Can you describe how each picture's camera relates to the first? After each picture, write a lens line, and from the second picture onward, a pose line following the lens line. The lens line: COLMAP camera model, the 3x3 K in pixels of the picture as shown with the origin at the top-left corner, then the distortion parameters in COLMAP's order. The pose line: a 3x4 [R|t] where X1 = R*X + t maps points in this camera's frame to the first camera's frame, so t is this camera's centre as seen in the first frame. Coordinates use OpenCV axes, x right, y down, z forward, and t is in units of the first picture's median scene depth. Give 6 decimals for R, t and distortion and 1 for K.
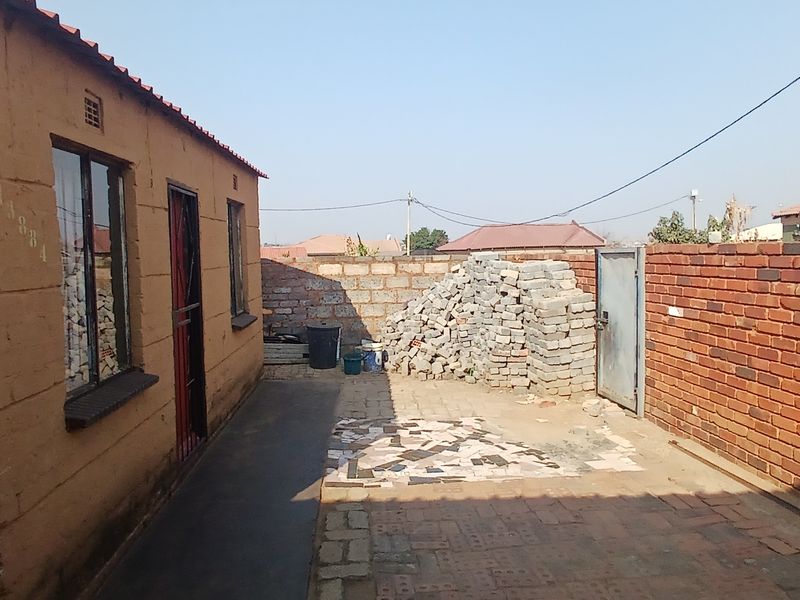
lens RADIAL K [[661.6, 0, 399.8], [0, 661.6, 299.1], [0, 0, 1]] dist [0.006801, -0.013397]
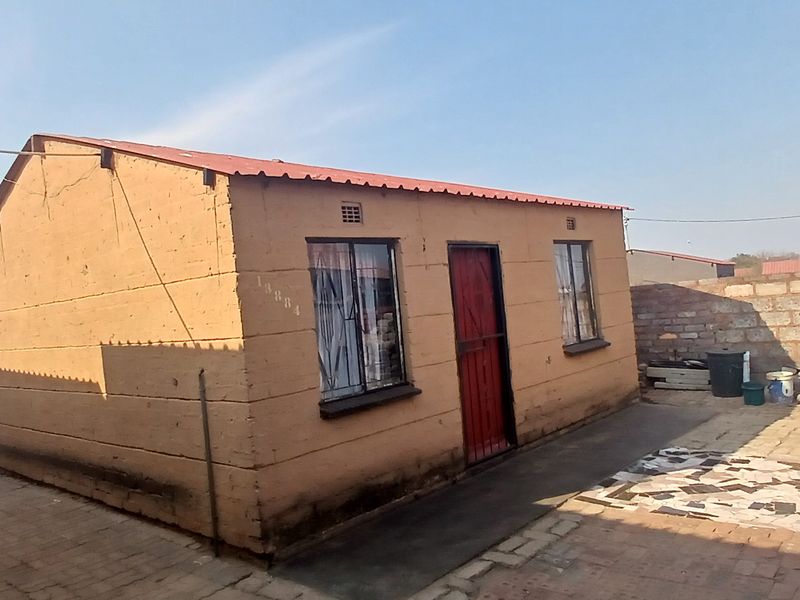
lens RADIAL K [[668.7, 0, 398.1], [0, 668.7, 300.1], [0, 0, 1]] dist [0.002776, -0.008835]
pose [[0.685183, -0.044282, -0.727024, 0.339458], [0.023966, 0.998980, -0.038260, -0.009491], [0.727977, 0.008791, 0.685545, 0.008116]]
